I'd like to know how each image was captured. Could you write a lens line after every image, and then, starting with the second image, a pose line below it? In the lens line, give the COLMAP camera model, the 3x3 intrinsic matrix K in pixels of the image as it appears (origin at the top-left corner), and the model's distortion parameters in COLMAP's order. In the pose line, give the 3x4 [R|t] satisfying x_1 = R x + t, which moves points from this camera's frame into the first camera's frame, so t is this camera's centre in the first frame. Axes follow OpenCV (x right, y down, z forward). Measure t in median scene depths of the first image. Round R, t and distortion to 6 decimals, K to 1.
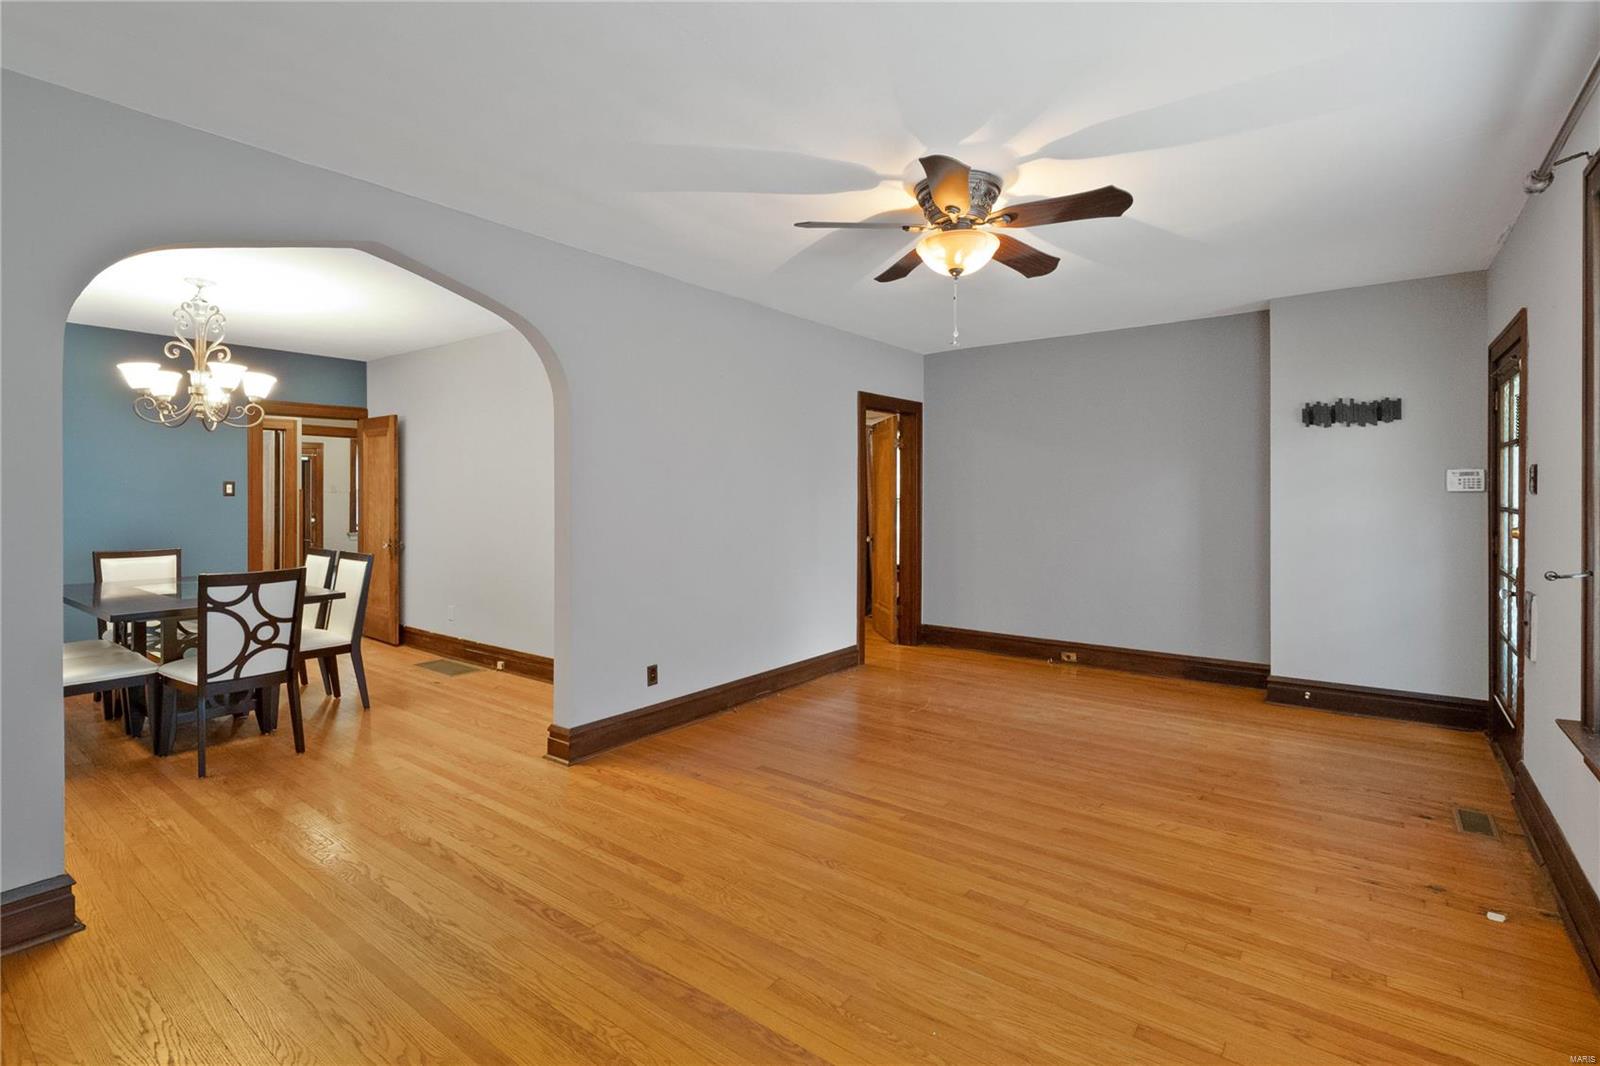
lens RADIAL K [[759.5, 0, 787.8], [0, 759.5, 493.4], [0, 0, 1]] dist [-0.000212, -0.000307]
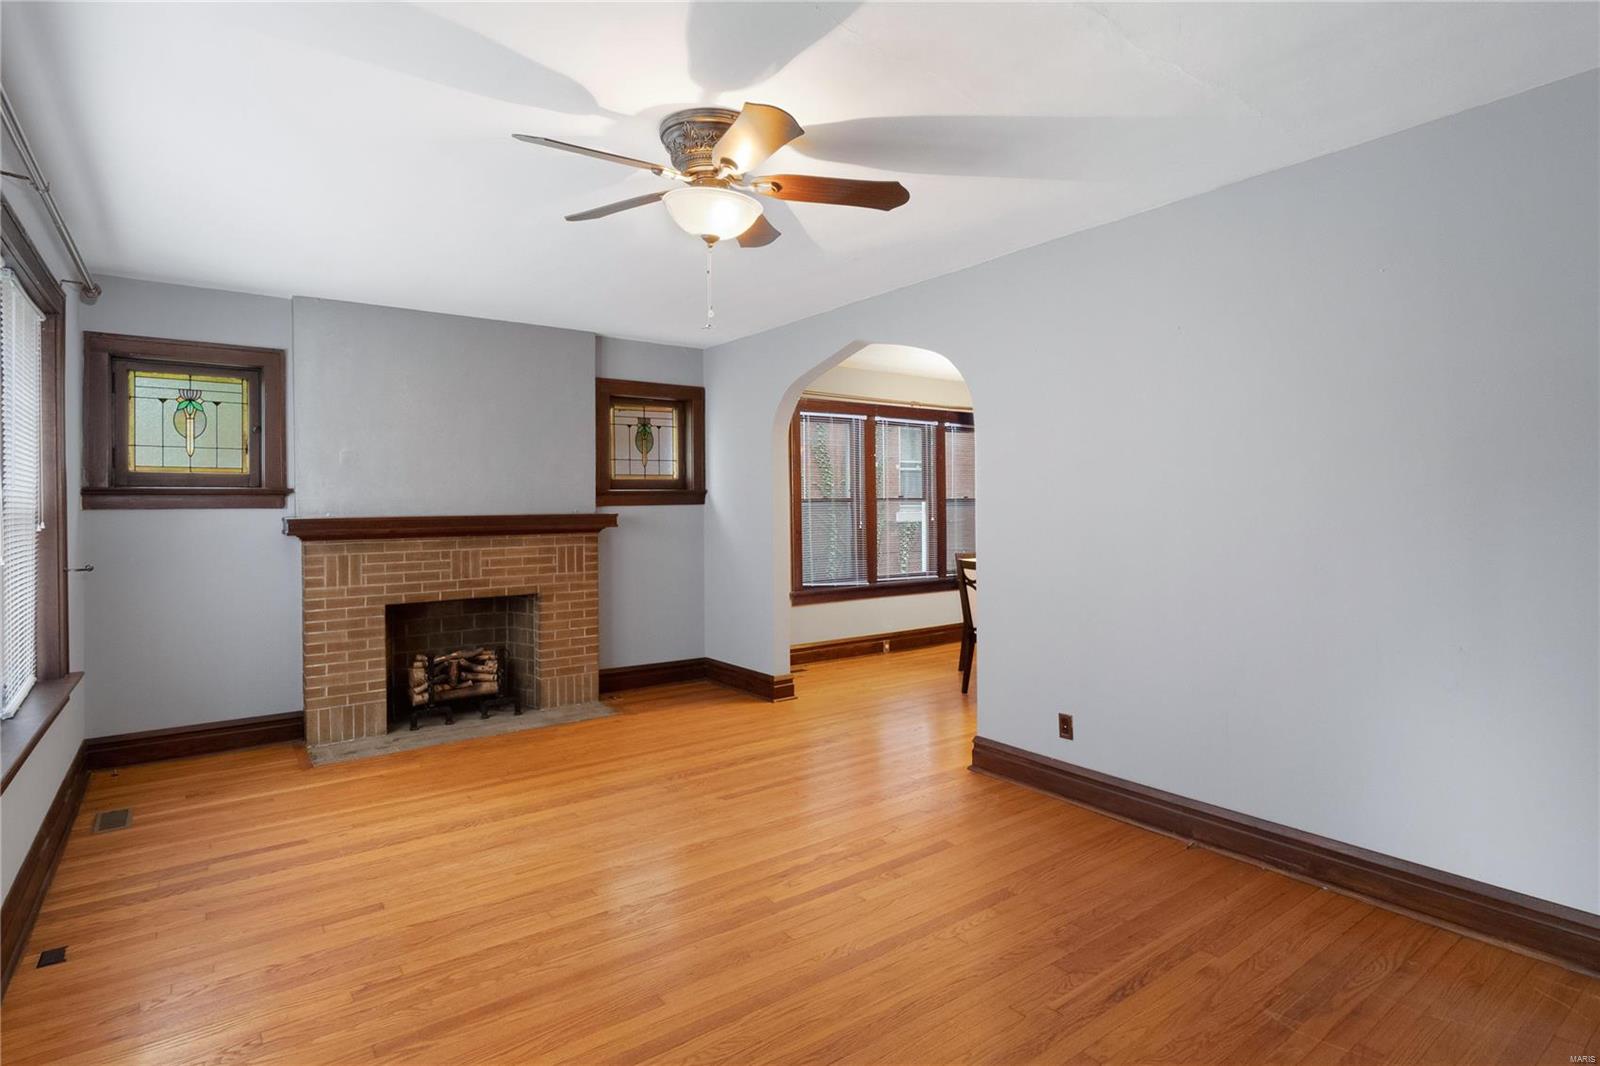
lens RADIAL K [[816.4, 0, 800.8], [0, 816.4, 524.2], [0, 0, 1]] dist [-0.000829, 0.000058]
pose [[-0.279399, 0.020494, -0.959956, 1.248333], [0.008219, 0.999787, 0.018952, 0.001244], [0.960140, -0.002594, -0.279508, 1.619625]]
